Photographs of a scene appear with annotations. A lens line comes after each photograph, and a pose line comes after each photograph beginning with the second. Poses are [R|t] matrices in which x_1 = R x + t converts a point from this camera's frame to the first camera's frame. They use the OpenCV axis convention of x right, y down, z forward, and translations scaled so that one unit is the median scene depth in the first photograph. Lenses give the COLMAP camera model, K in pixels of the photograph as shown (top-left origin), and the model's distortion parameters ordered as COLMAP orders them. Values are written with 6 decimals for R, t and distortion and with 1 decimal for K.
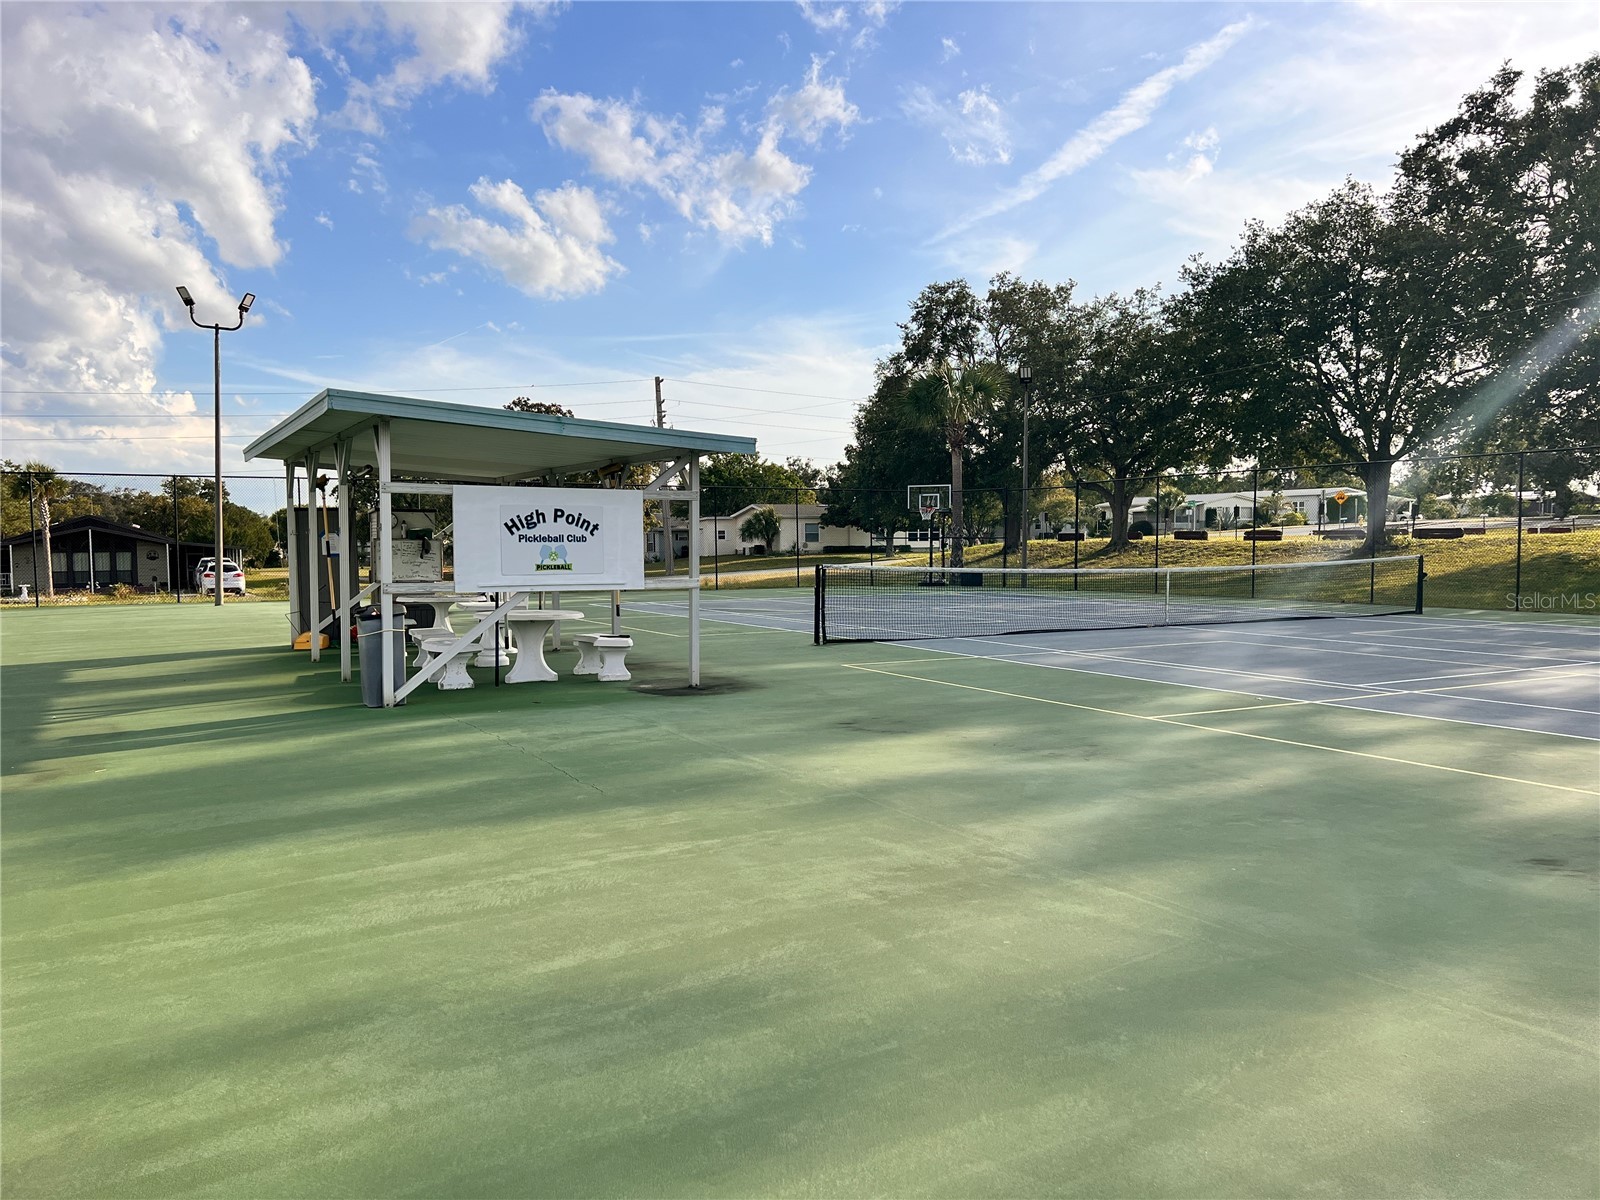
lens RADIAL K [[1187.4, 0, 803.2], [0, 1187.4, 602.1], [0, 0, 1]] dist [0.031162, 0.000774]
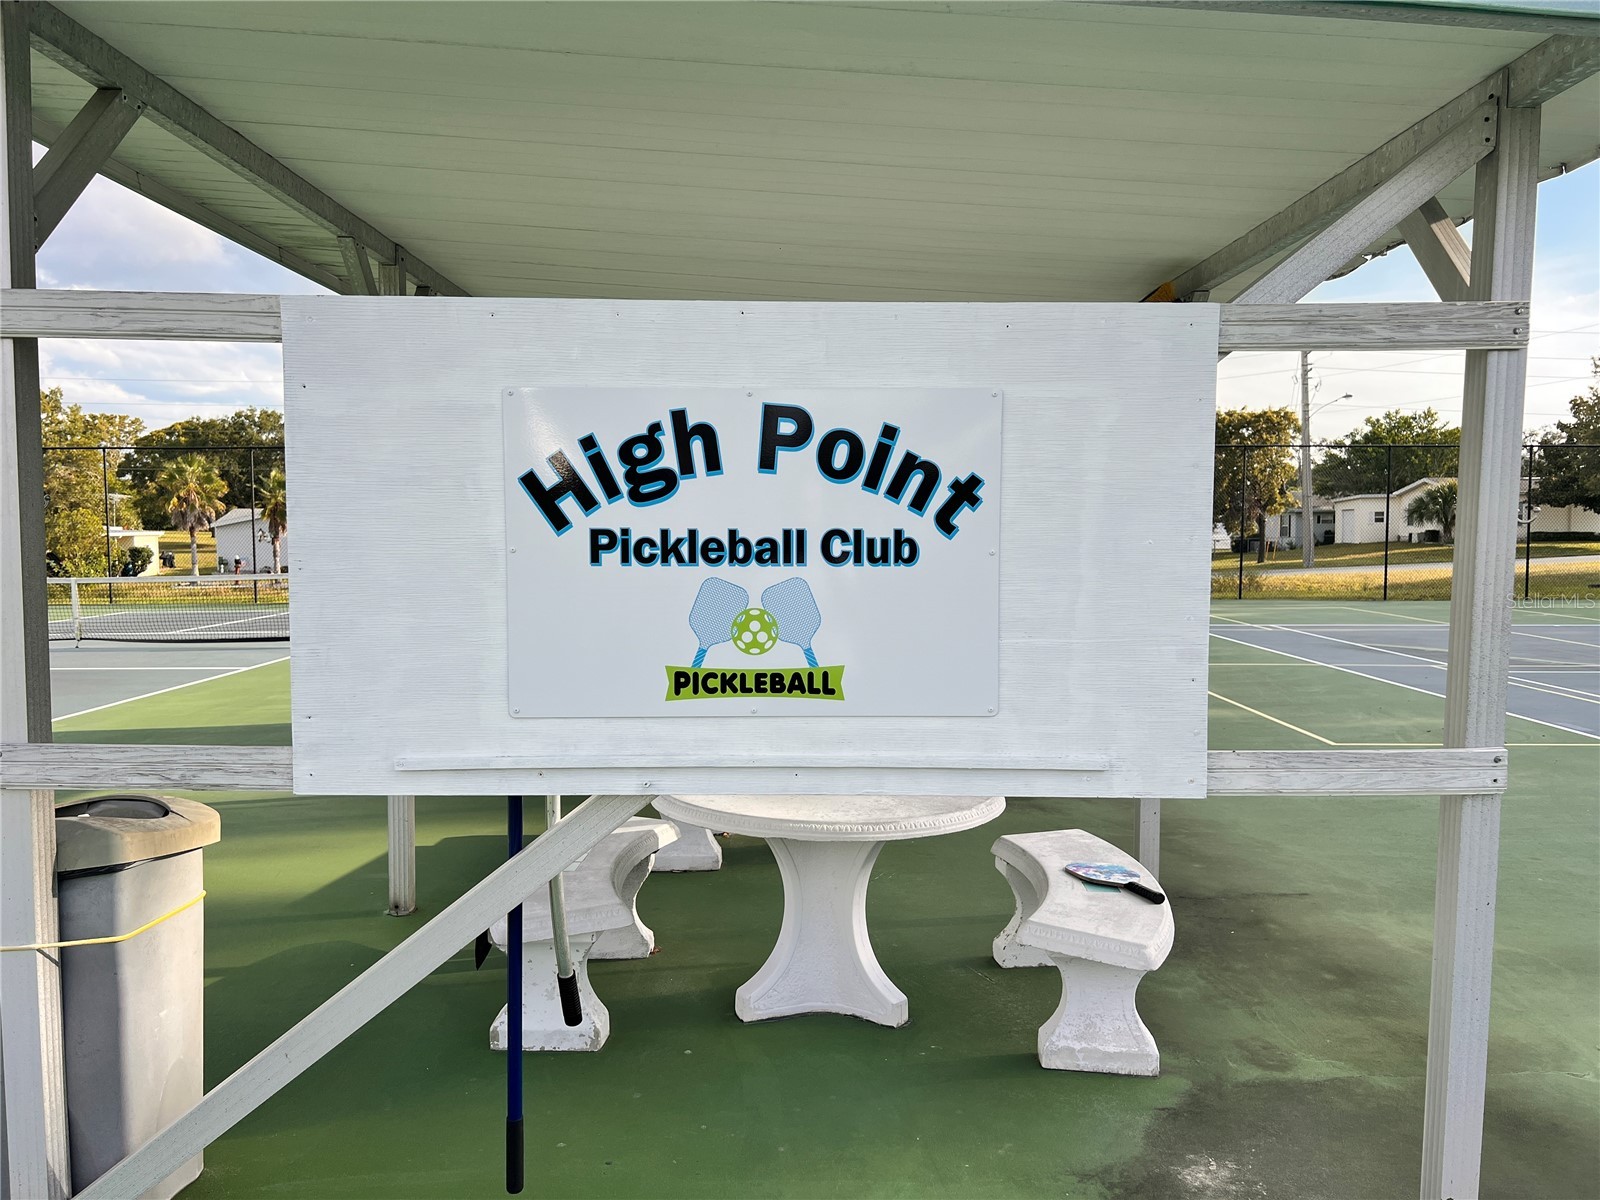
lens RADIAL K [[1187.4, 0, 805.4], [0, 1187.4, 609.5], [0, 0, 1]] dist [0.031162, 0.000774]
pose [[0.872966, 0.040553, -0.486093, -0.095824], [-0.030089, 0.999117, 0.029317, -0.047068], [0.486853, -0.010967, 0.873415, 0.788642]]
